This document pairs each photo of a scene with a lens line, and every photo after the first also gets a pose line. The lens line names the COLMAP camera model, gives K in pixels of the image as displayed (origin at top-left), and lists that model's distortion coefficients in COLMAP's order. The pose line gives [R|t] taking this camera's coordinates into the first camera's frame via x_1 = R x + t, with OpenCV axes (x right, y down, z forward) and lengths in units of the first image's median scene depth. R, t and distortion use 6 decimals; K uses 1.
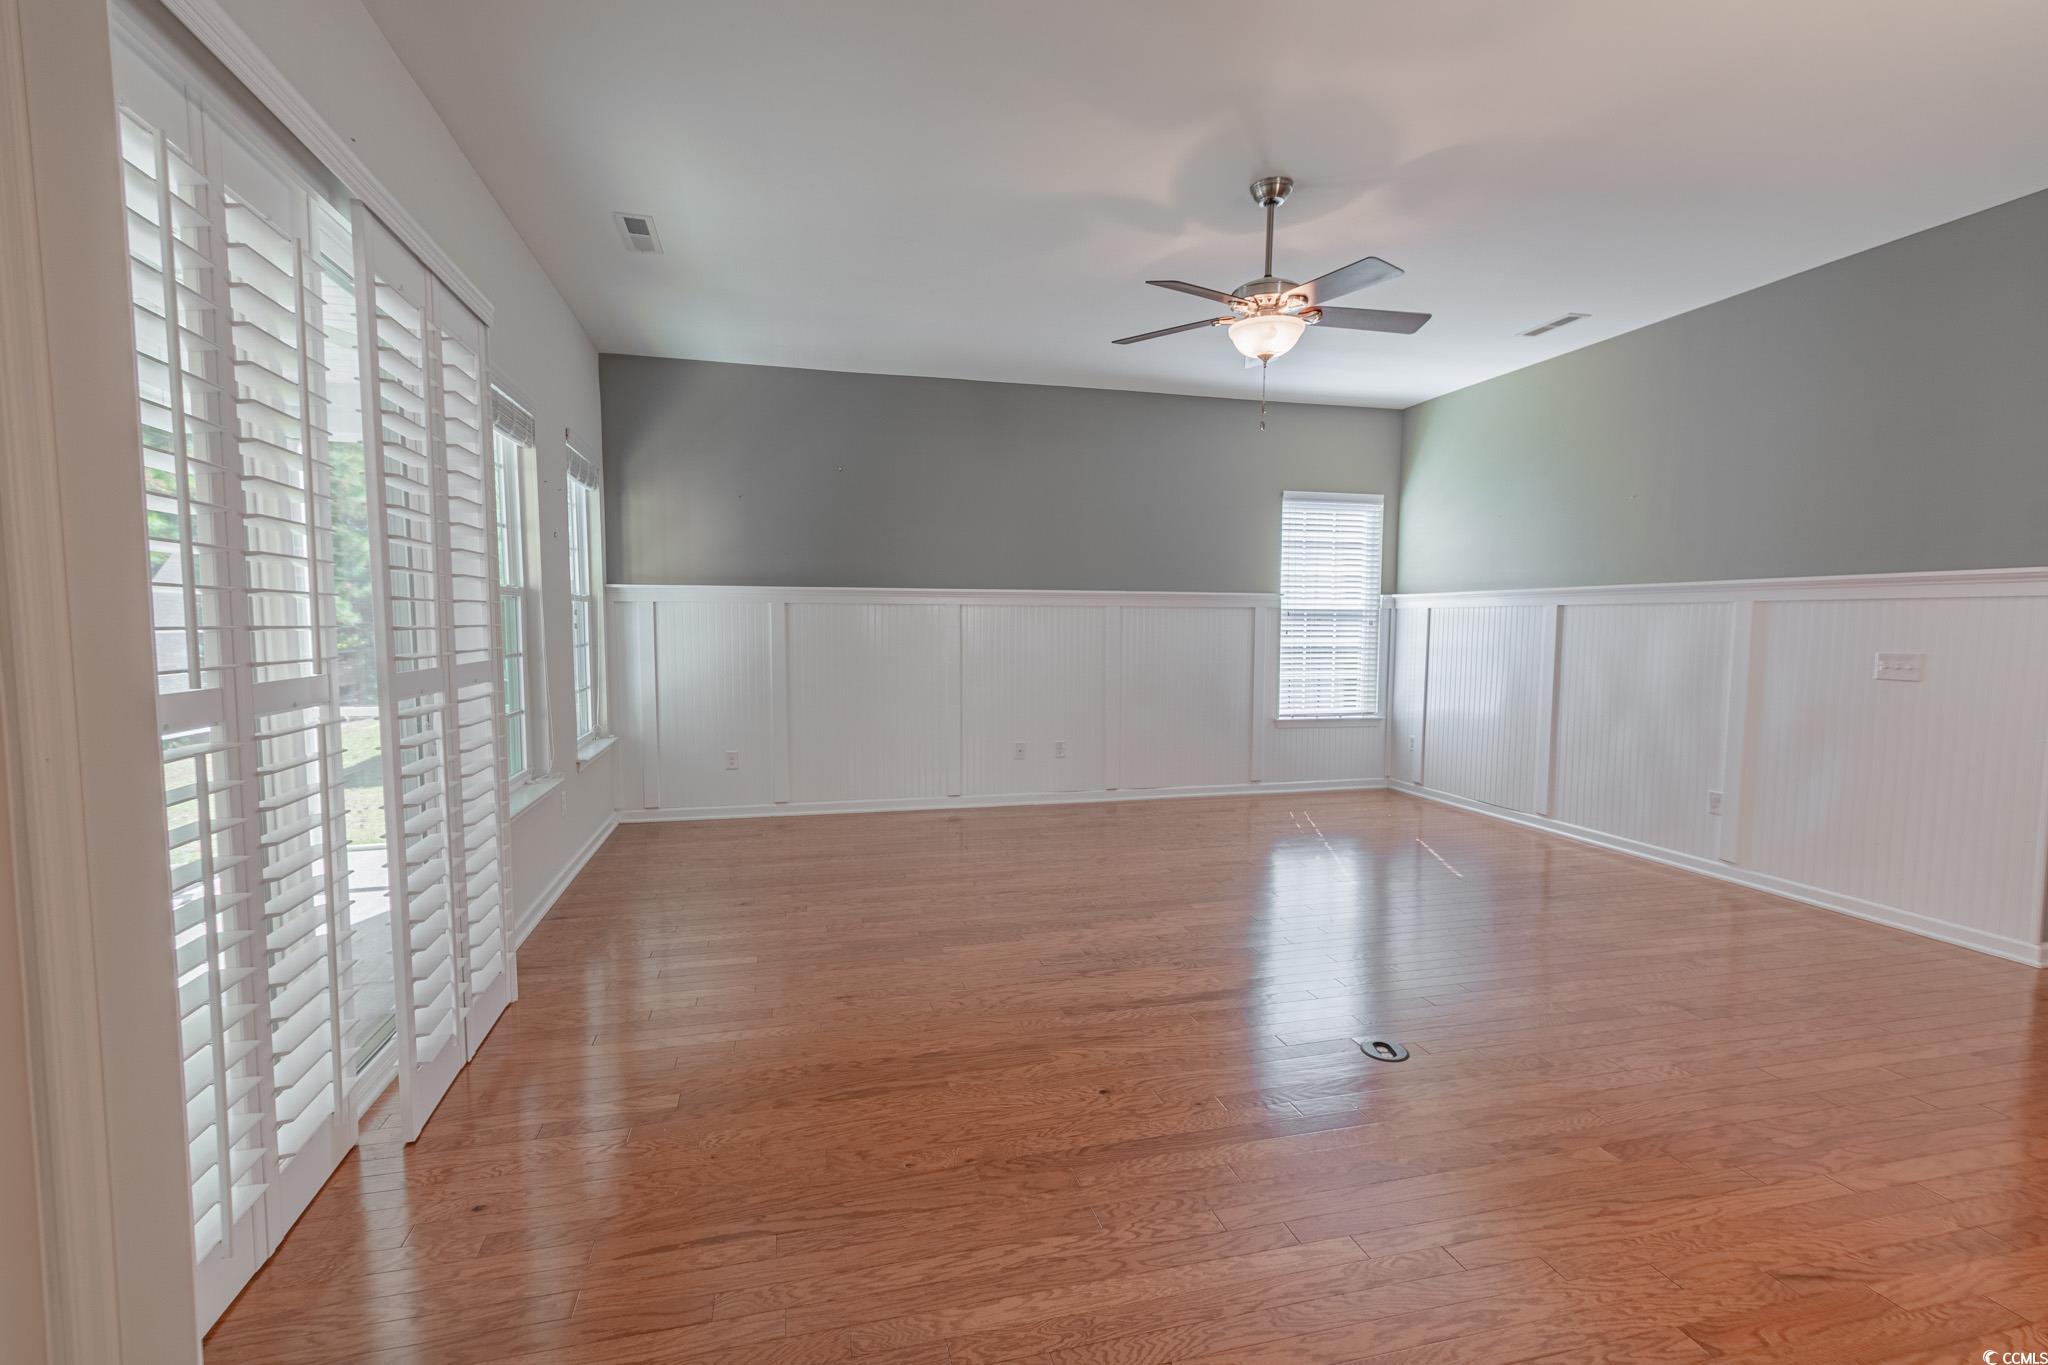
lens RADIAL K [[907.4, 0, 1028.7], [0, 907.4, 703.1], [0, 0, 1]] dist [0.001144, 0.002763]
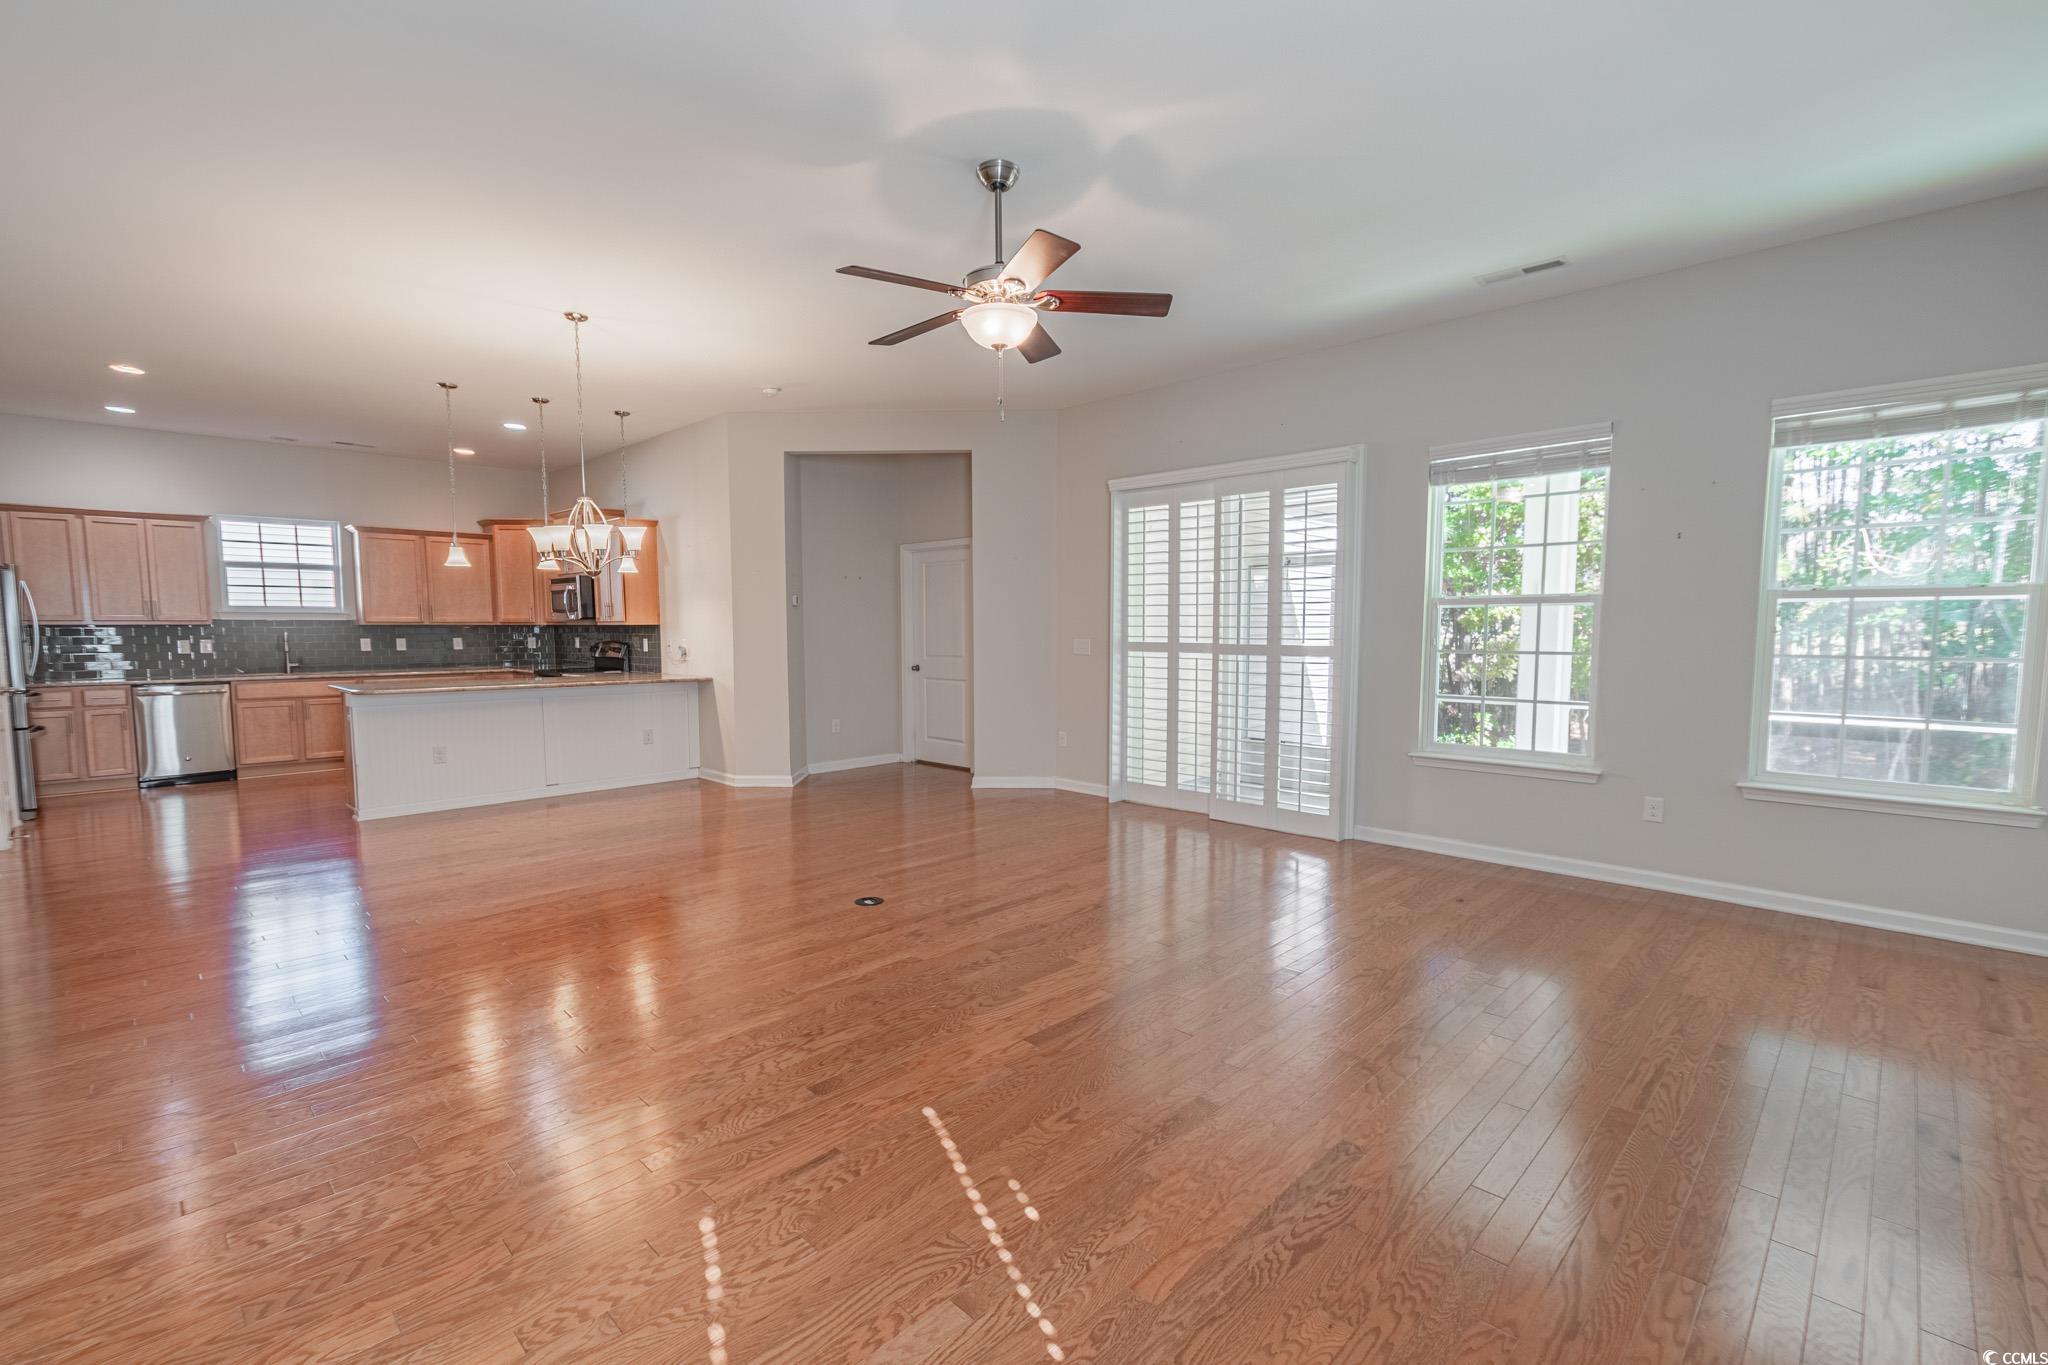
lens RADIAL K [[907.4, 0, 1025.3], [0, 907.4, 697.9], [0, 0, 1]] dist [0.001144, 0.002763]
pose [[-0.856713, 0.039110, -0.514308, 0.431123], [-0.047032, 0.987044, 0.153401, -0.094705], [0.513644, 0.155609, -0.843775, 1.088427]]
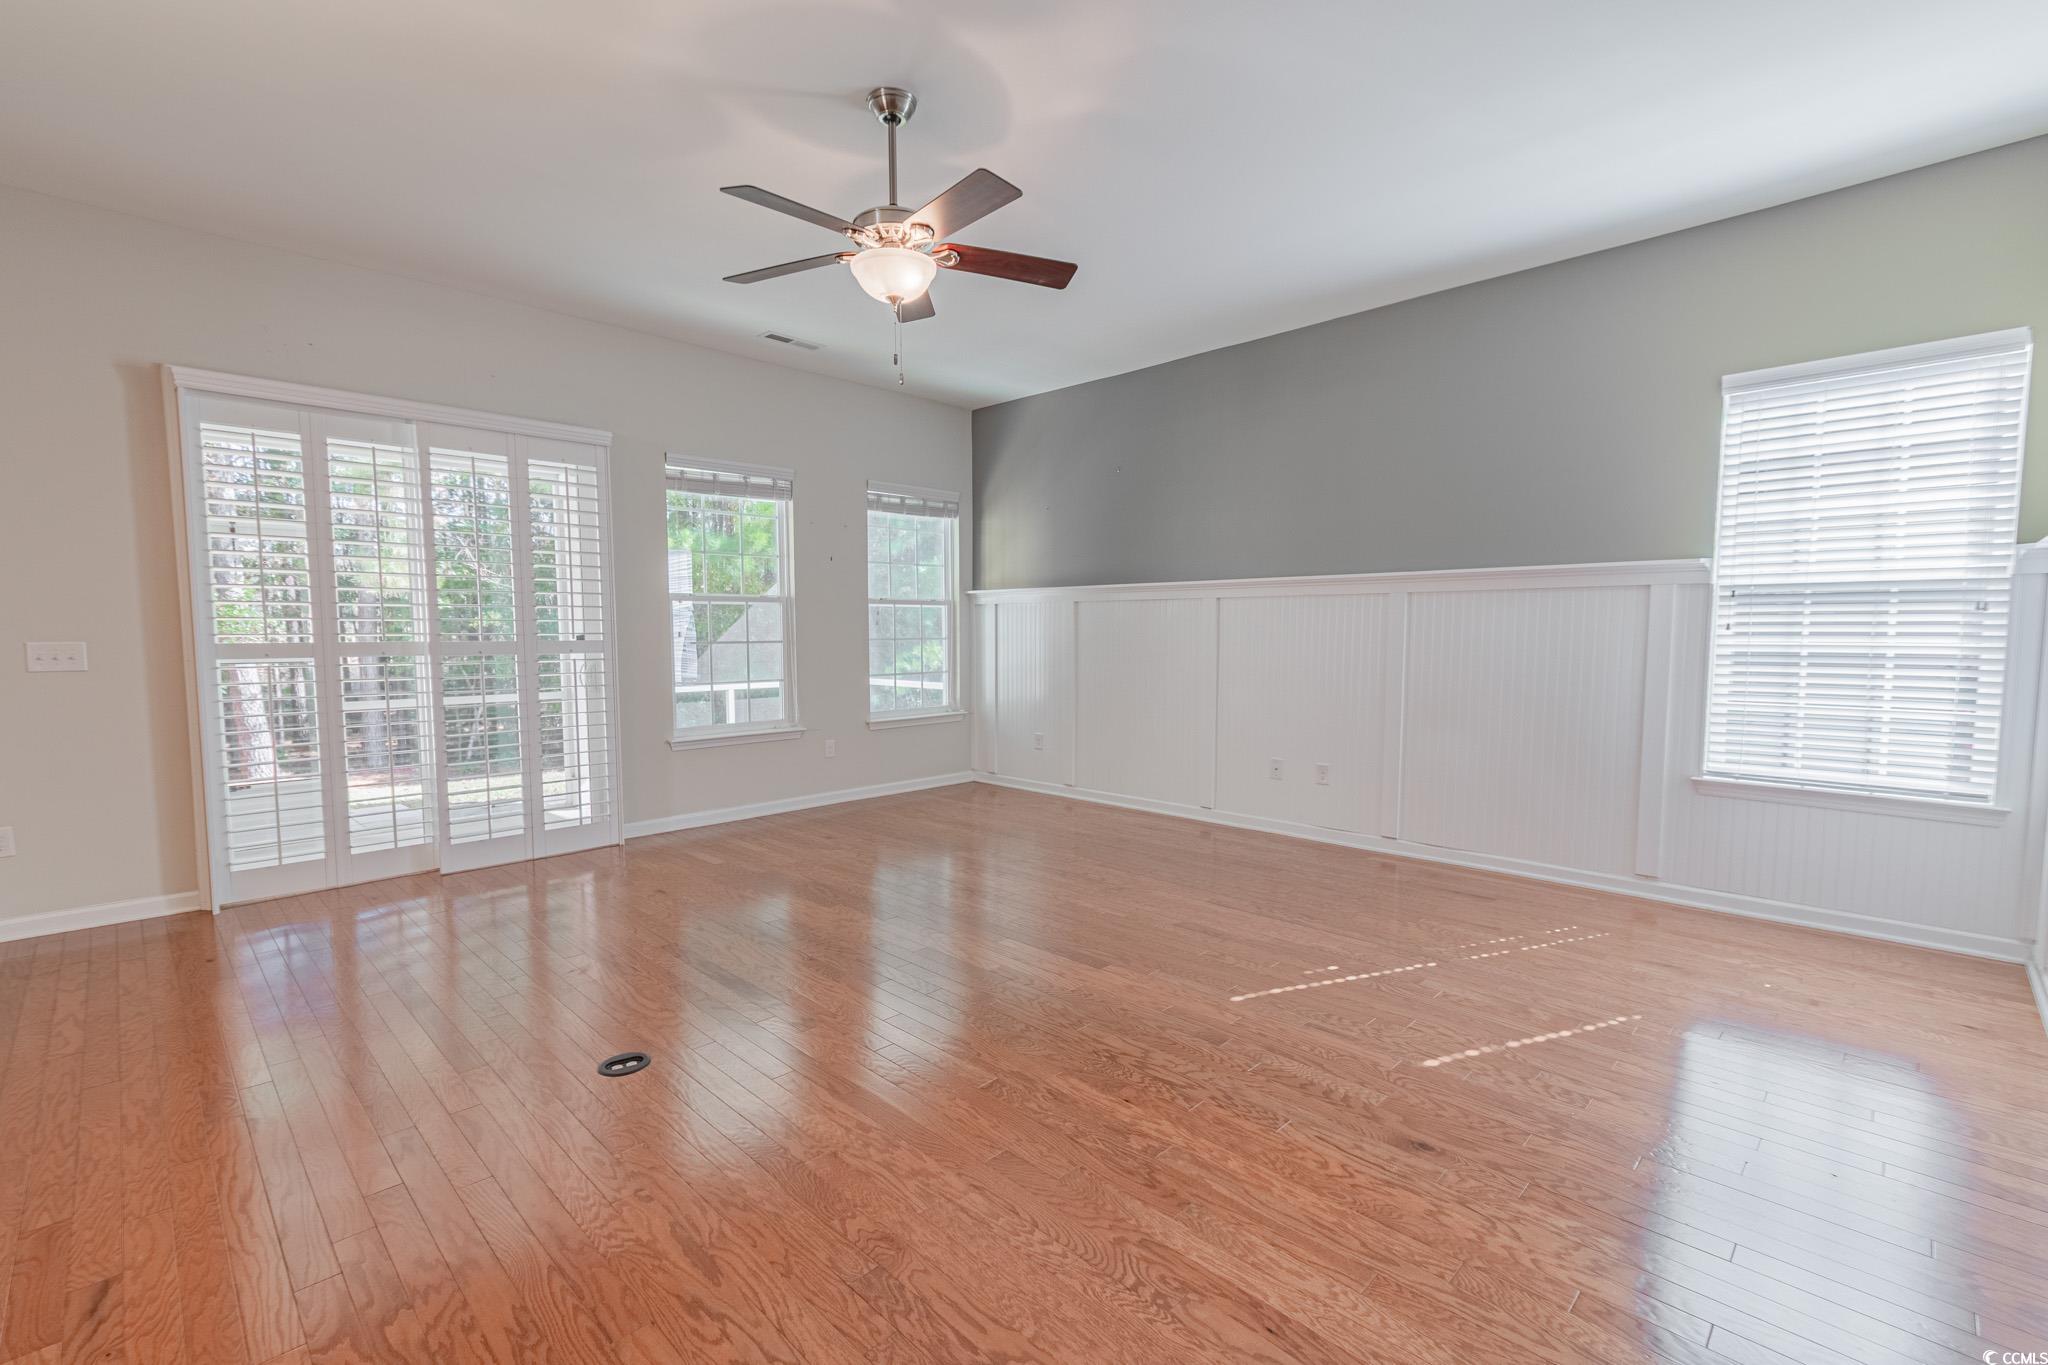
lens RADIAL K [[907.4, 0, 1021.9], [0, 907.4, 694.8], [0, 0, 1]] dist [0.001144, 0.002763]
pose [[0.513605, 0.057657, -0.856087, 0.627471], [-0.071219, 0.997161, 0.024431, -0.020851], [0.855066, 0.048422, 0.516253, 0.387839]]
